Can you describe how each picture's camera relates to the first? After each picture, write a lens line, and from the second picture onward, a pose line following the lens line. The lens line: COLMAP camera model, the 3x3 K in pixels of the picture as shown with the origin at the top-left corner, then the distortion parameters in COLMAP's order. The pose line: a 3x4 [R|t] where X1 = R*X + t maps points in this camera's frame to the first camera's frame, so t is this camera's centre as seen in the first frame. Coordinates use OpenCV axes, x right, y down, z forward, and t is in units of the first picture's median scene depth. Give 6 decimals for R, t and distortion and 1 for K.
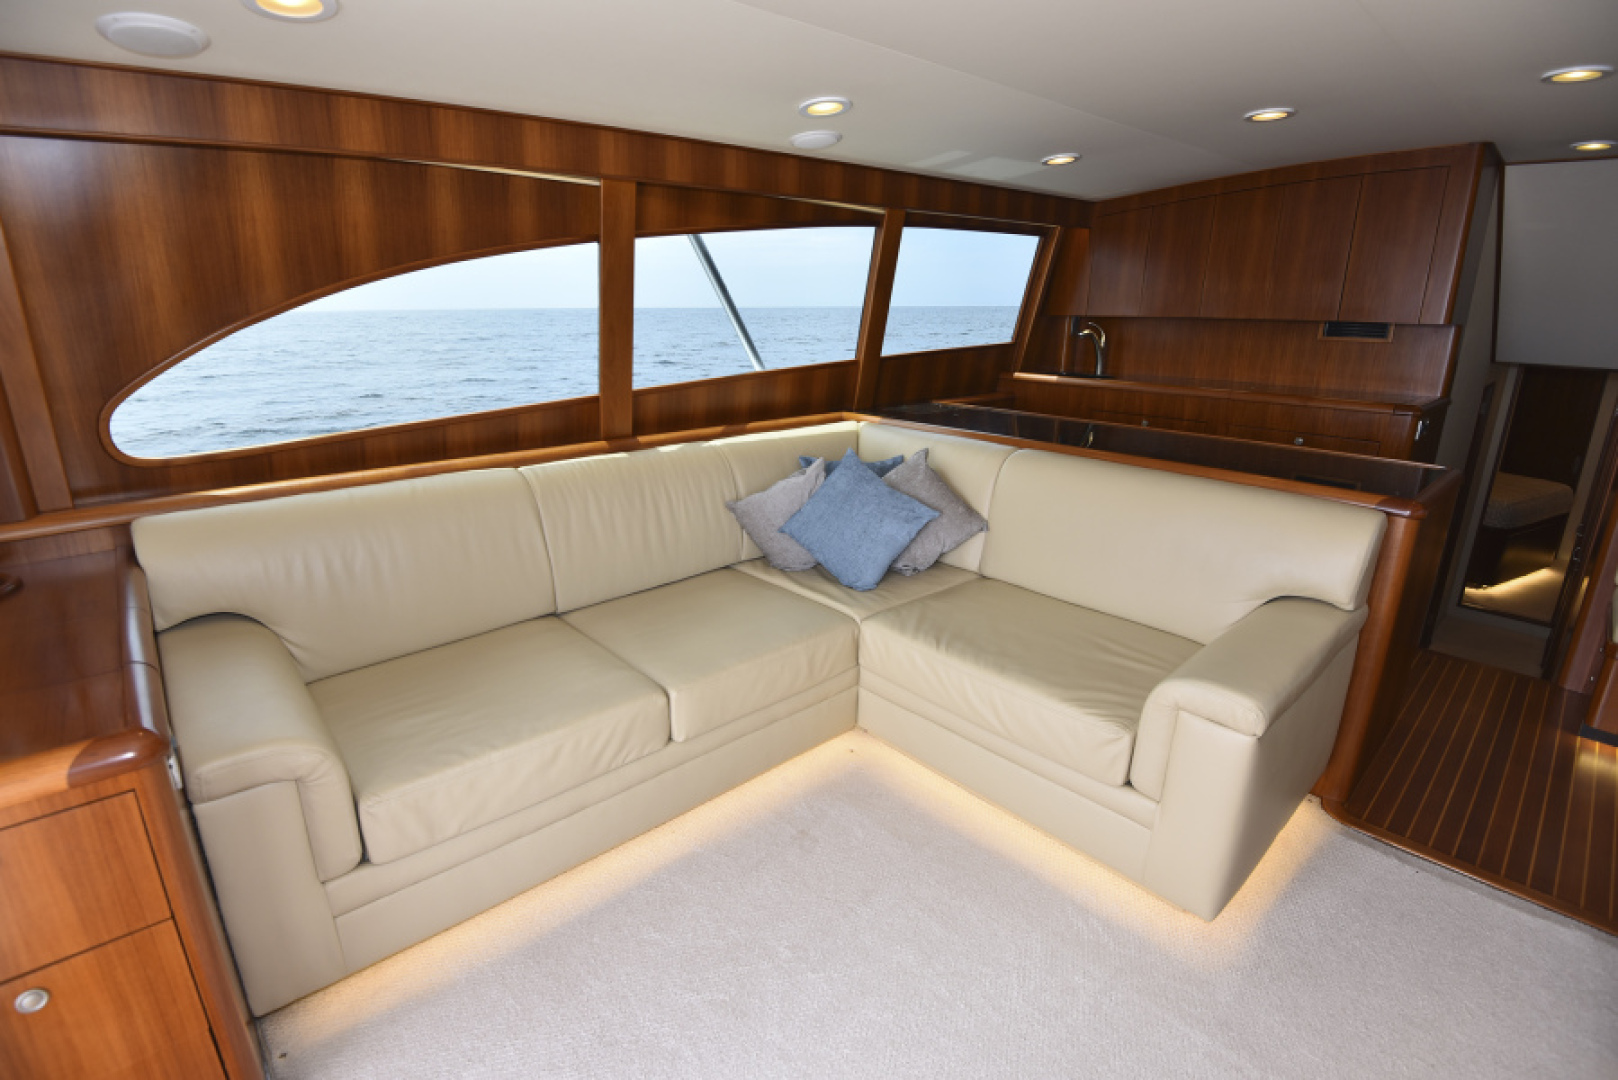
lens RADIAL K [[748.9, 0, 808.8], [0, 748.9, 532.9], [0, 0, 1]] dist [-0.003134, -0.000093]
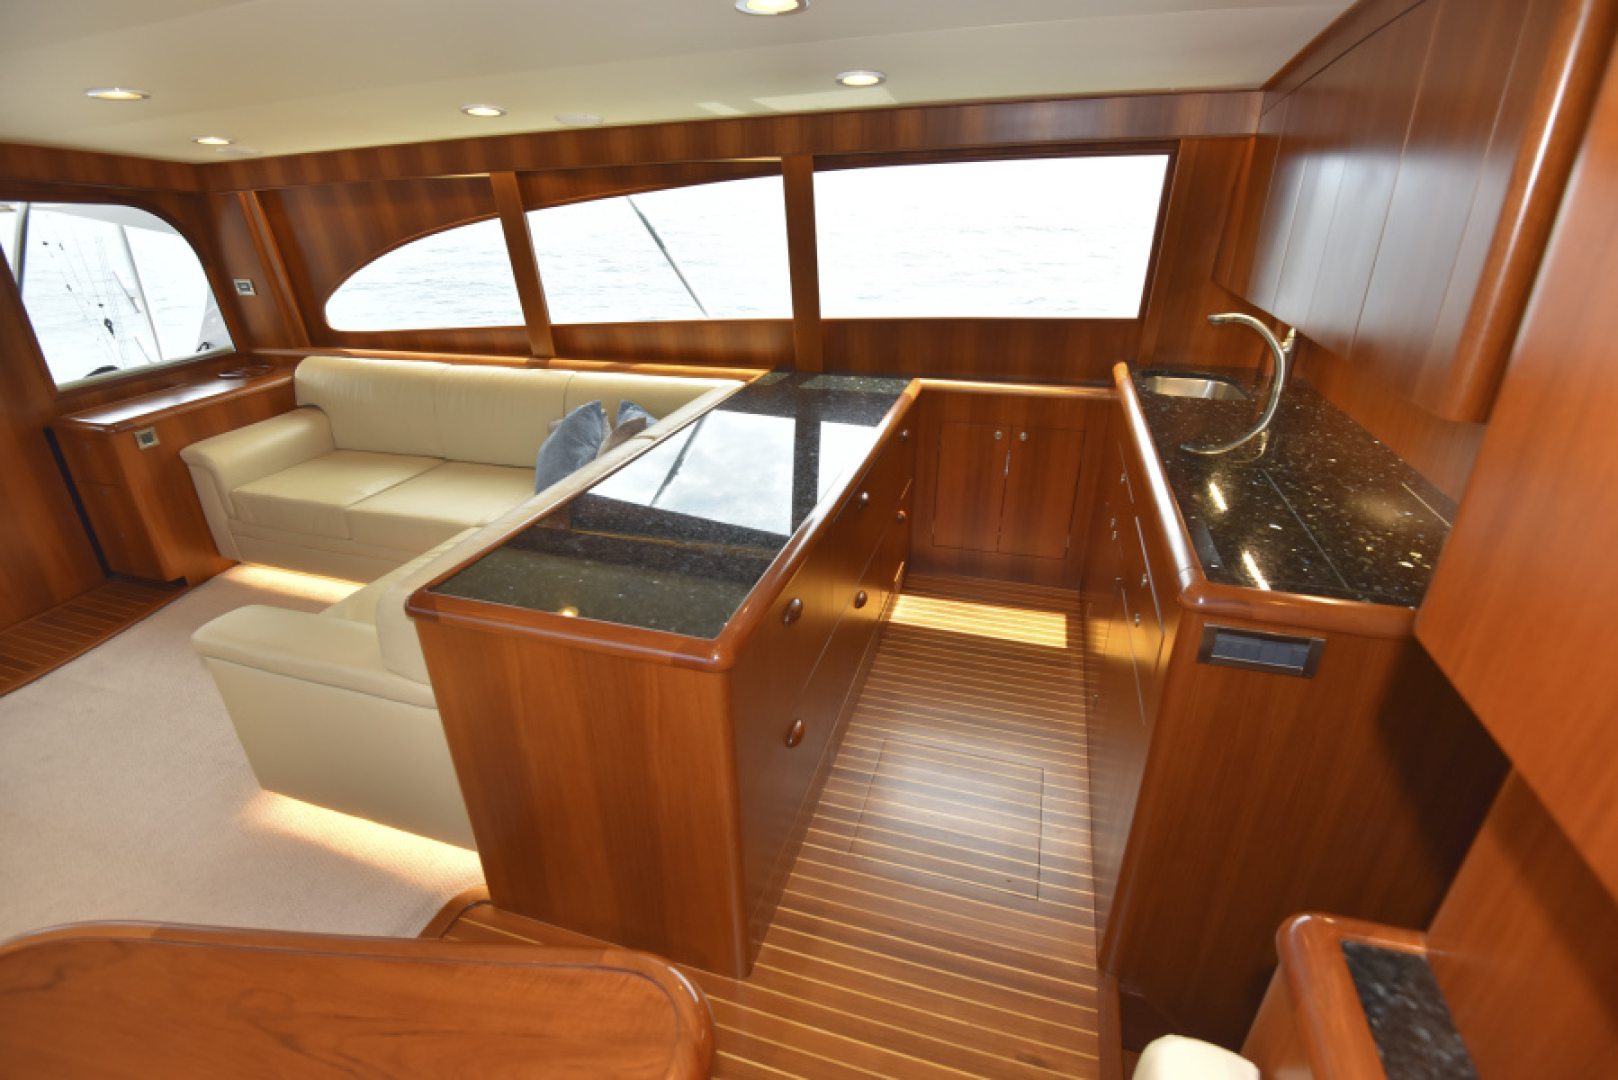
lens RADIAL K [[748.9, 0, 800.6], [0, 748.9, 539.5], [0, 0, 1]] dist [-0.003134, -0.000093]
pose [[0.491493, 0.361721, -0.792208, 0.951599], [-0.231215, 0.931214, 0.281743, -0.248571], [0.839628, 0.044696, 0.541320, 0.525017]]
